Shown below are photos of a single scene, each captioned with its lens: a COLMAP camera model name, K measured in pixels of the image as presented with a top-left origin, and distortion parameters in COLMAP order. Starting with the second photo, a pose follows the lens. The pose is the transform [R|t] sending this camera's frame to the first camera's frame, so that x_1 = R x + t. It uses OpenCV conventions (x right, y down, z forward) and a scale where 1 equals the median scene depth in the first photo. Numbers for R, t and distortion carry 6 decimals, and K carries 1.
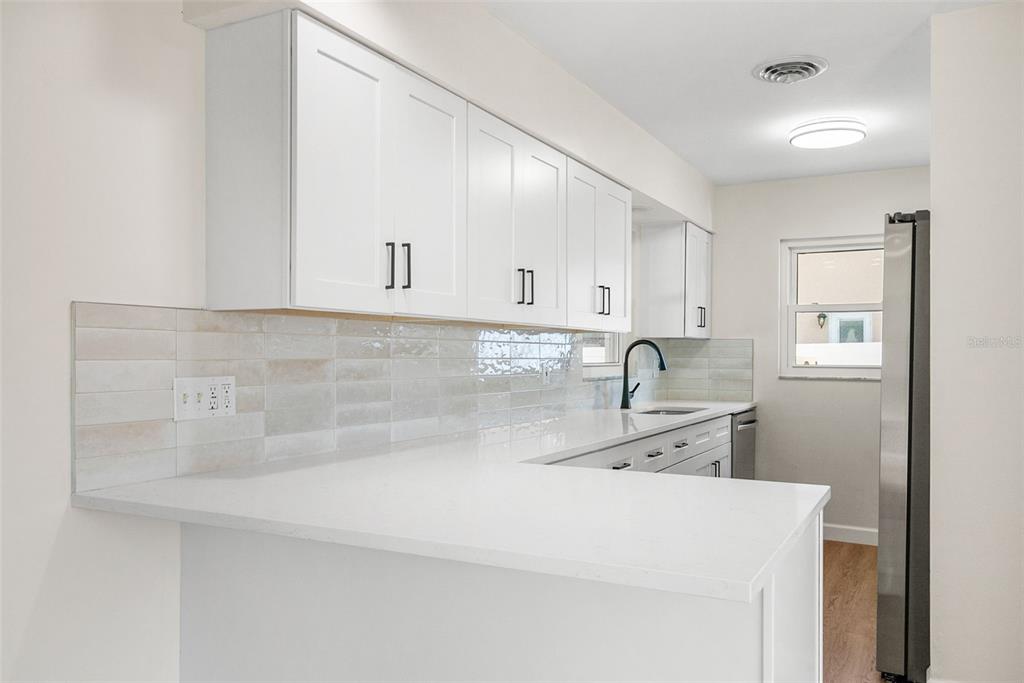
lens RADIAL K [[790.9, 0, 510.7], [0, 790.9, 356.7], [0, 0, 1]] dist [-0.000509, -0.002793]
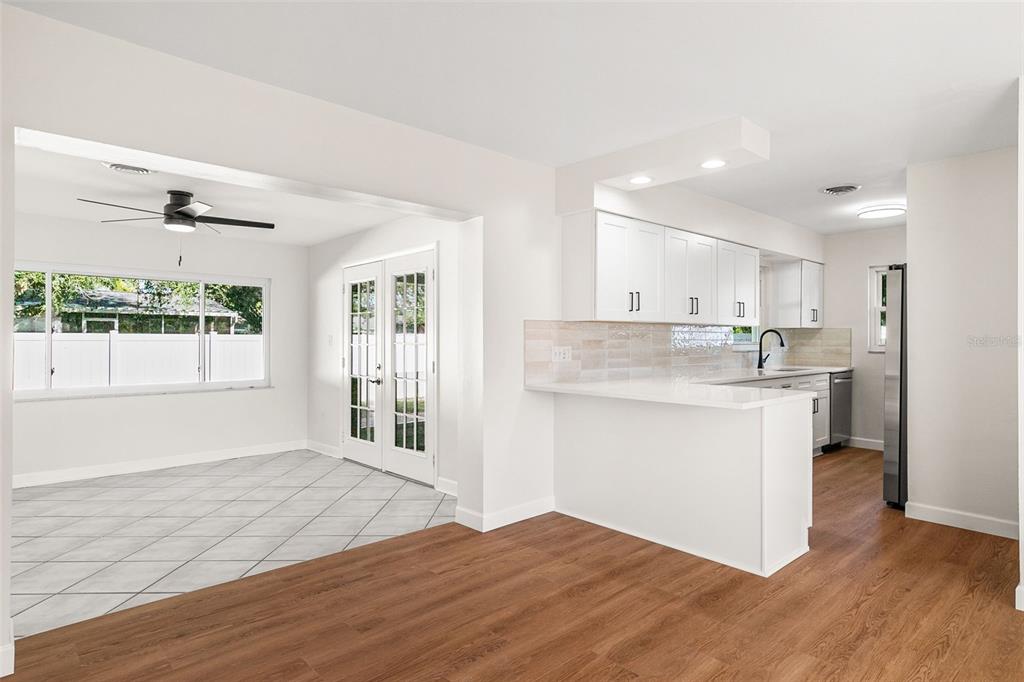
lens RADIAL K [[565.9, 0, 512.0], [0, 565.9, 341.0], [0, 0, 1]] dist [0.010179, 0.000377]
pose [[0.943948, -0.001864, -0.330089, 0.045763], [0.001896, 0.999998, -0.000226, 0.004089], [0.330088, -0.000413, 0.943950, -0.454210]]
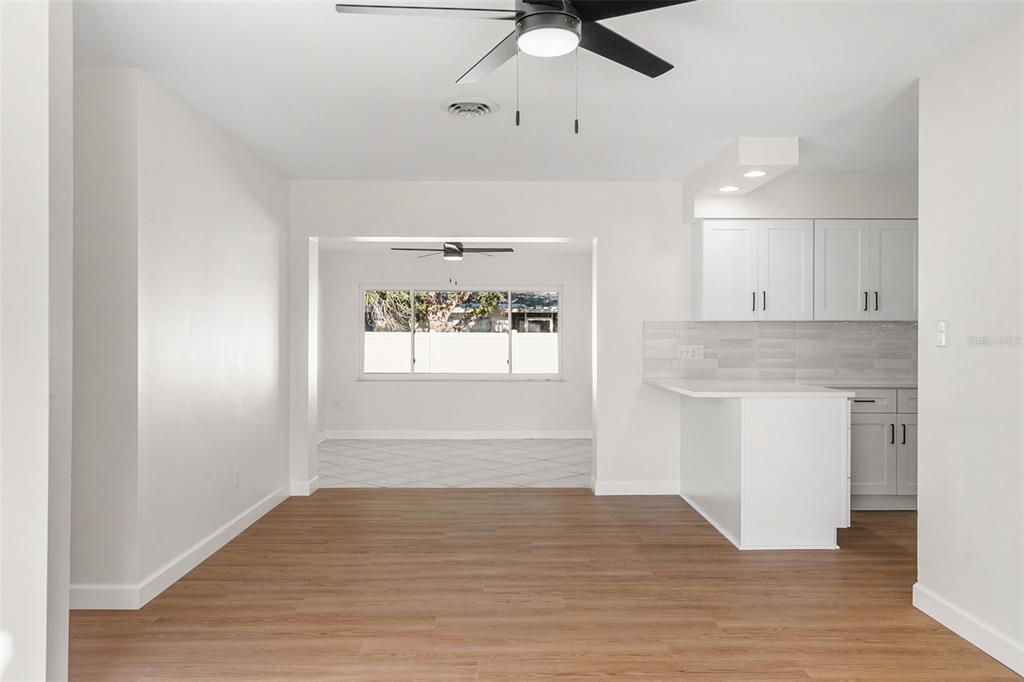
lens RADIAL K [[730.7, 0, 504.1], [0, 730.7, 342.5], [0, 0, 1]] dist [0.000825, -0.001377]
pose [[0.488427, 0.003175, -0.872599, 0.847616], [-0.002488, 0.999994, 0.002246, 0.006313], [0.872601, 0.001074, 0.488432, -0.472218]]
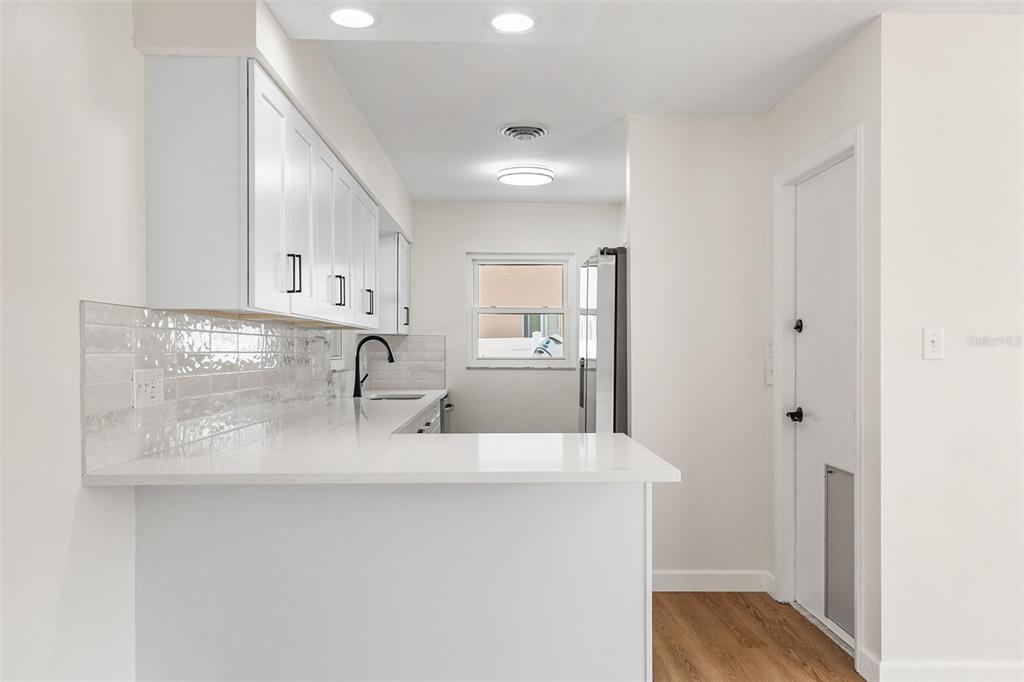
lens RADIAL K [[806.9, 0, 511.9], [0, 806.9, 355.4], [0, 0, 1]] dist [0.004071, 0.001628]
pose [[0.872579, -0.007690, 0.488413, -0.261068], [0.005984, 0.999969, 0.005052, 0.002137], [-0.488437, -0.001485, 0.872598, -0.127092]]
